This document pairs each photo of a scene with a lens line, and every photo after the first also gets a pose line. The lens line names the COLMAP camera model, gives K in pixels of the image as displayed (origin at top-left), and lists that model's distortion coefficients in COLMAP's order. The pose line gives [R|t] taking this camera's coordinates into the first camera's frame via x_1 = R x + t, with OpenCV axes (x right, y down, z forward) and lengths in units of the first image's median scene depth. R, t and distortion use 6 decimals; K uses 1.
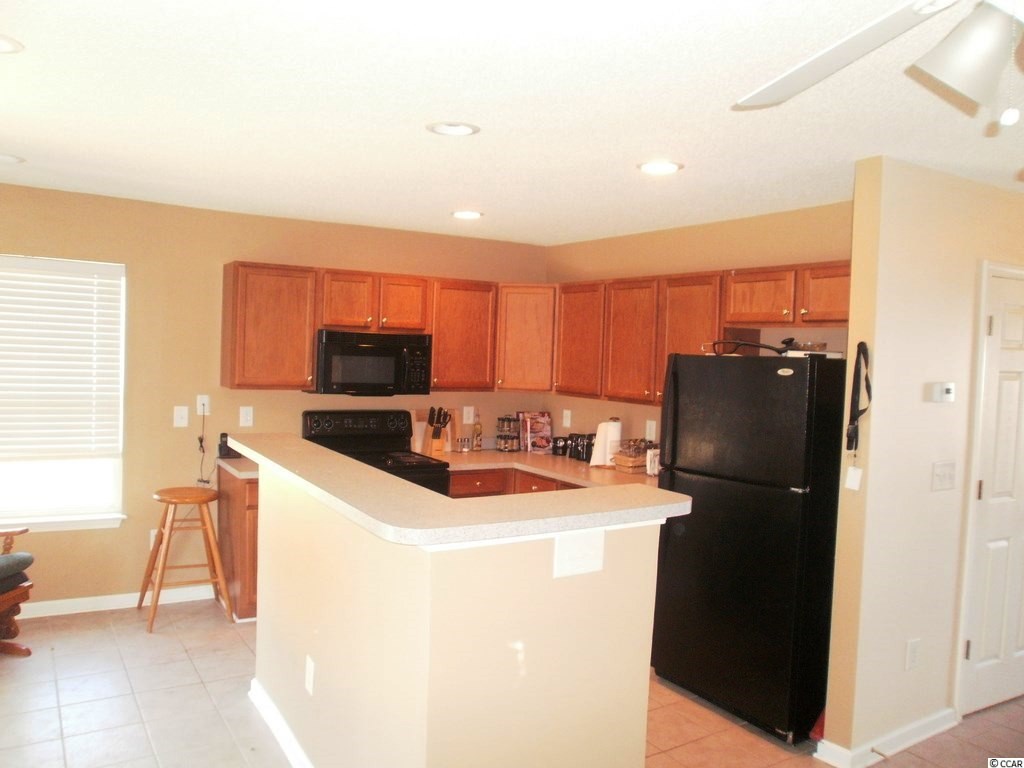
lens RADIAL K [[796.3, 0, 506.2], [0, 796.3, 383.0], [0, 0, 1]] dist [-0.063203, 0.006282]
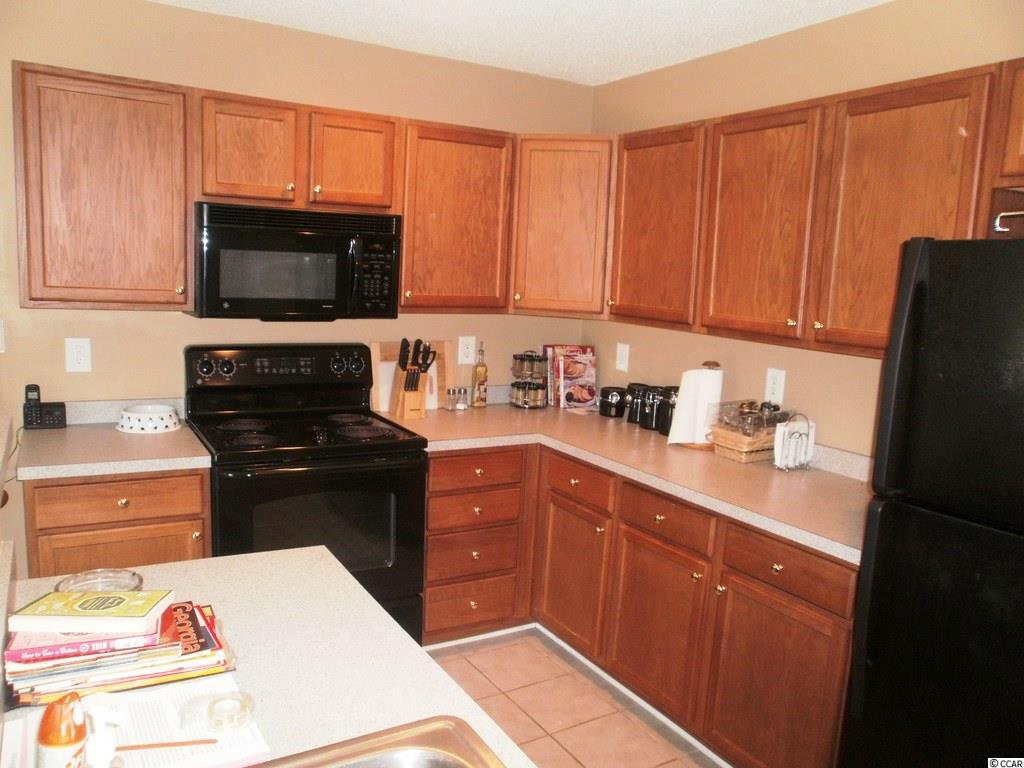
lens RADIAL K [[796.3, 0, 506.2], [0, 796.3, 383.0], [0, 0, 1]] dist [-0.063203, 0.006282]
pose [[0.999718, 0.013029, -0.019844, -0.003572], [-0.010809, 0.994076, 0.108150, -0.002416], [0.021136, -0.107905, 0.993937, 0.396146]]
